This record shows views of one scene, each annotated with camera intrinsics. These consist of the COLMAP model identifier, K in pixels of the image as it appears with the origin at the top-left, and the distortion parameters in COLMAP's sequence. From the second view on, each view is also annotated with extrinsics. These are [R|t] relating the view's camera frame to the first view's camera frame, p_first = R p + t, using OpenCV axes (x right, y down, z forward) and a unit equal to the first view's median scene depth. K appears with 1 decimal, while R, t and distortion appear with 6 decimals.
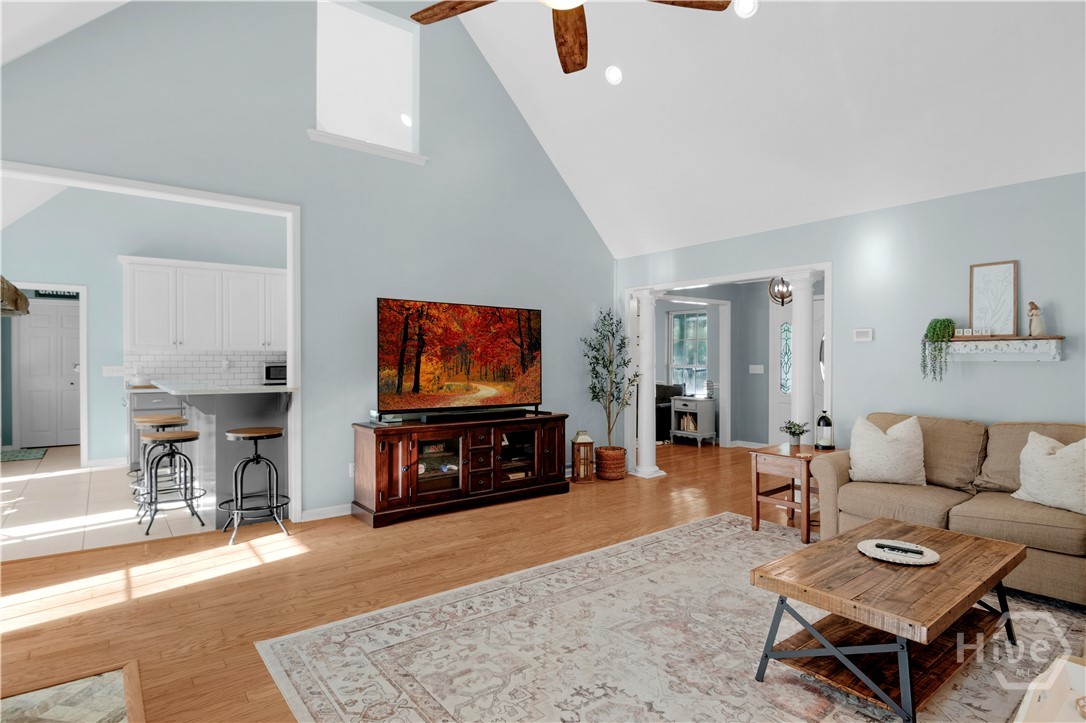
lens RADIAL K [[558.3, 0, 534.4], [0, 558.3, 359.0], [0, 0, 1]] dist [-0.013725, -0.001533]
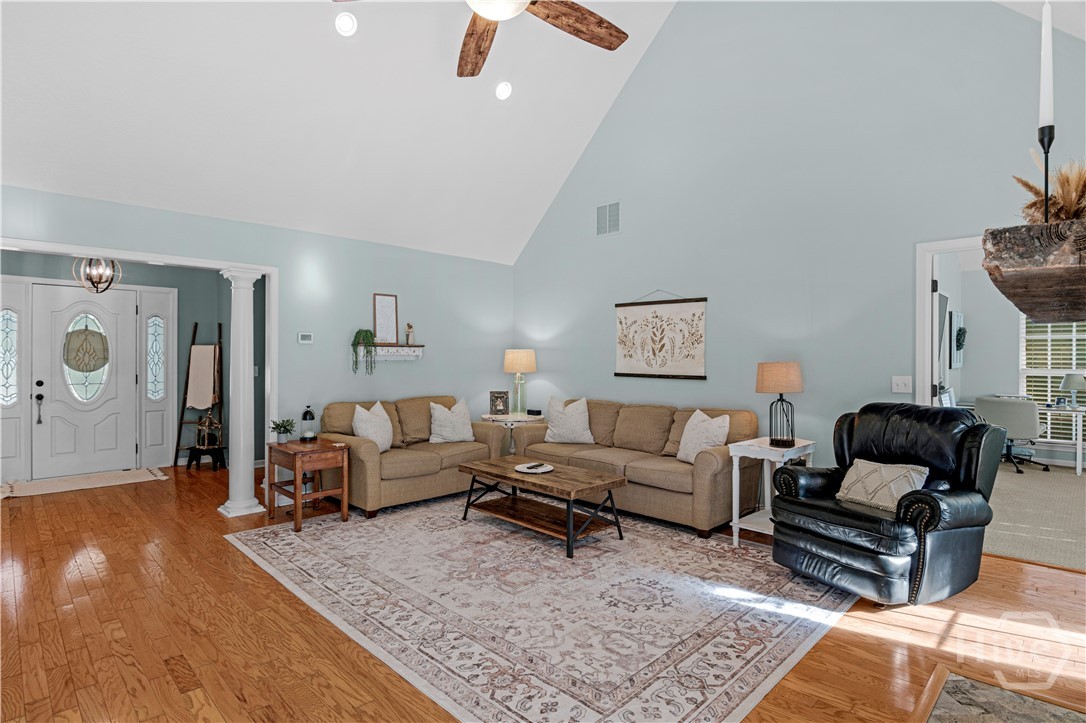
lens RADIAL K [[558.3, 0, 542.6], [0, 558.3, 355.2], [0, 0, 1]] dist [-0.013725, -0.001533]
pose [[-0.128758, 0.001616, 0.991675, -0.721881], [-0.001138, 0.999998, -0.001777, -0.007320], [-0.991675, -0.001357, -0.128755, 0.774118]]
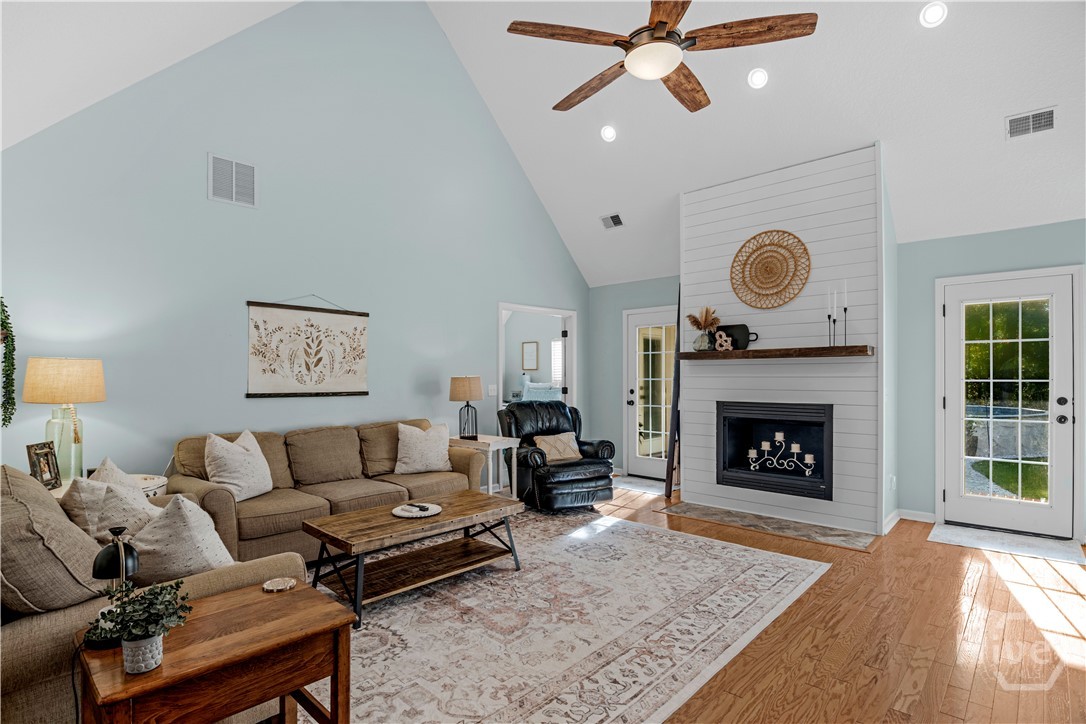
lens RADIAL K [[527.8, 0, 543.4], [0, 527.8, 370.4], [0, 0, 1]] dist [0.006604, -0.000100]
pose [[-0.986996, -0.009153, -0.160483, 0.352425], [-0.008773, 0.999957, -0.003078, -0.010587], [0.160505, -0.001630, -0.987034, 1.546469]]
